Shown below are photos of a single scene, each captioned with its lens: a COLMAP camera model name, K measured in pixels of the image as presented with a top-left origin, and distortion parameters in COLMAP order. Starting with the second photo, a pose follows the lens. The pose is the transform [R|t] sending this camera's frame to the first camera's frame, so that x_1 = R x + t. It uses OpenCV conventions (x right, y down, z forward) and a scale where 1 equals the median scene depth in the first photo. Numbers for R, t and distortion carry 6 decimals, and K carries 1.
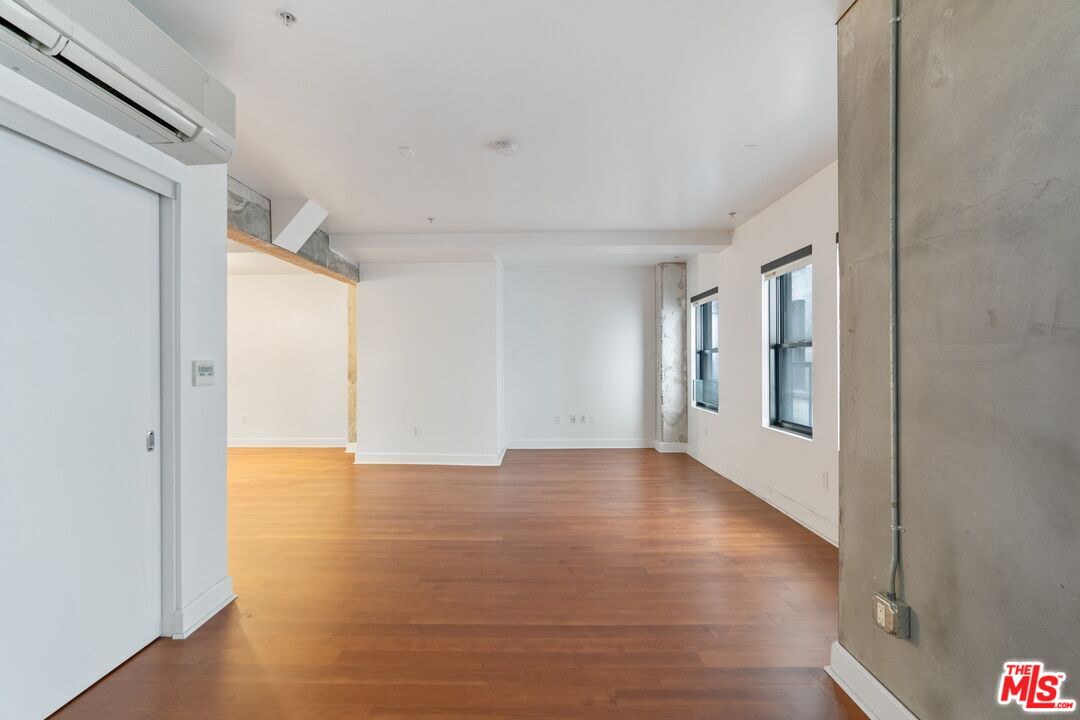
lens RADIAL K [[482.6, 0, 535.7], [0, 482.6, 361.0], [0, 0, 1]] dist [-0.002651, 0.000141]
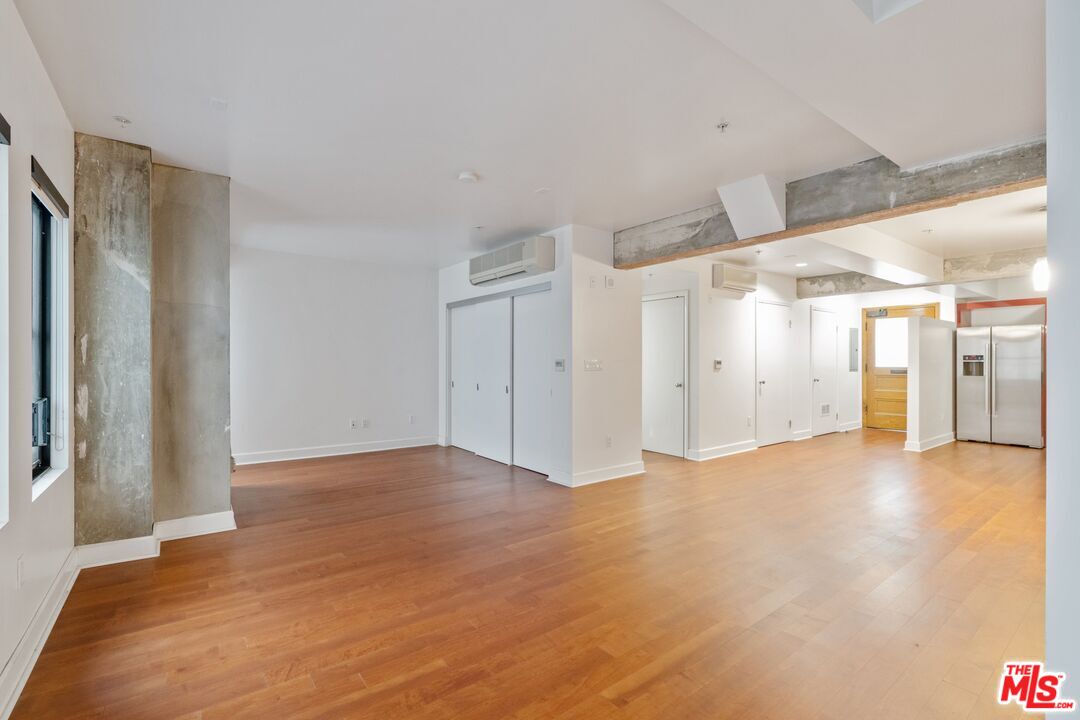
lens RADIAL K [[482.6, 0, 535.7], [0, 482.6, 361.0], [0, 0, 1]] dist [-0.002651, 0.000141]
pose [[-0.797749, 0.004471, -0.602973, 0.444589], [0.011056, 0.999913, -0.007213, 0.009670], [0.602888, -0.012421, -0.797729, 1.764067]]
